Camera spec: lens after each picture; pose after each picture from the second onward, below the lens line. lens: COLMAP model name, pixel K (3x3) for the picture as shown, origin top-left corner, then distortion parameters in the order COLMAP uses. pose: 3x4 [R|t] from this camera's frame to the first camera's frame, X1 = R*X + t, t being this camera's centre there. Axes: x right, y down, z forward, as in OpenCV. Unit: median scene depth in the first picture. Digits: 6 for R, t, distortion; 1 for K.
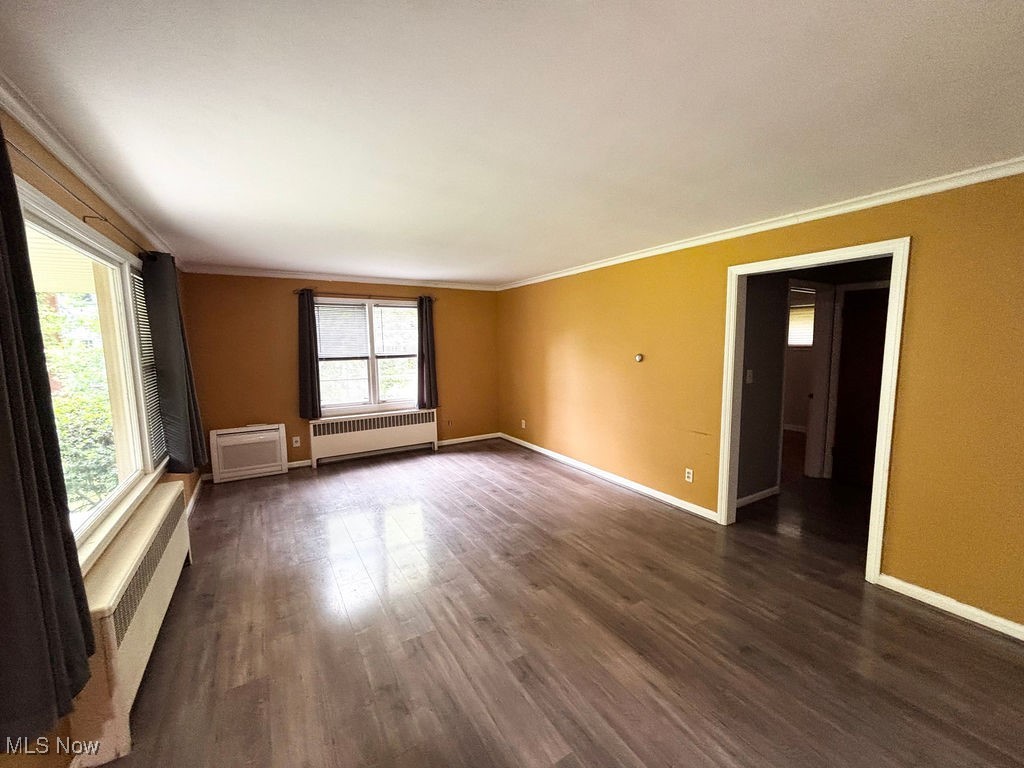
lens RADIAL K [[412.6, 0, 509.9], [0, 412.6, 386.0], [0, 0, 1]] dist [0.000175, -0.000725]
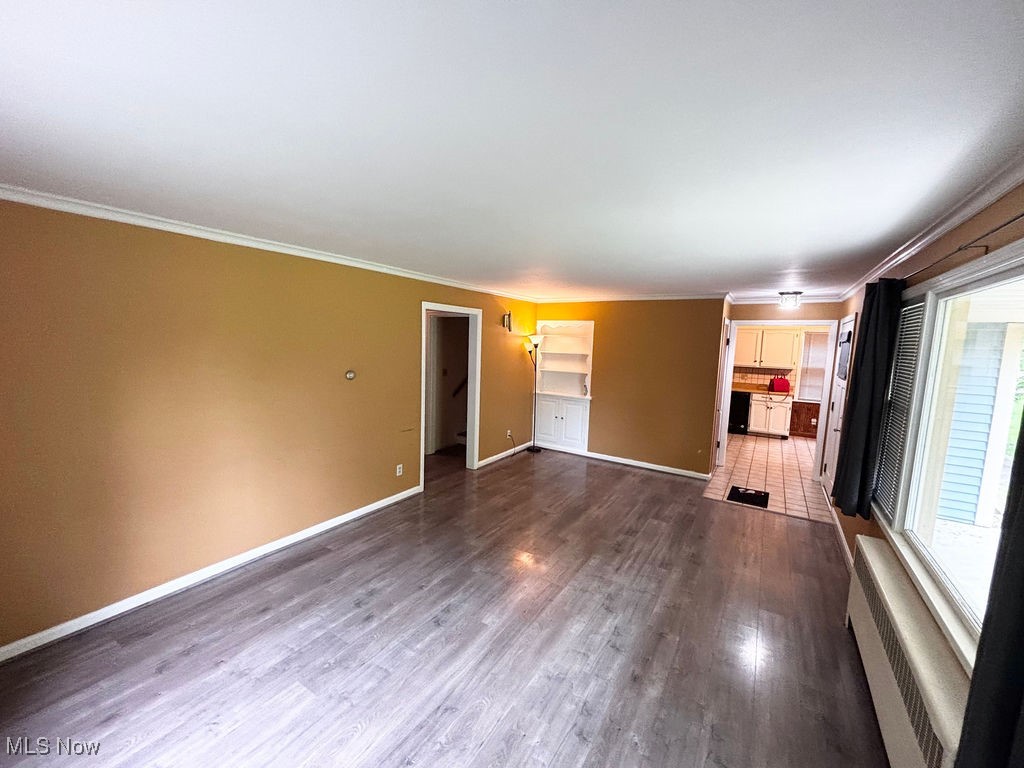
lens RADIAL K [[412.6, 0, 512.9], [0, 412.6, 387.5], [0, 0, 1]] dist [0.000175, -0.000725]
pose [[-0.447976, -0.109537, 0.887310, -0.716858], [0.073038, 0.984665, 0.158430, -0.175024], [-0.891057, 0.135780, -0.433106, 1.179184]]
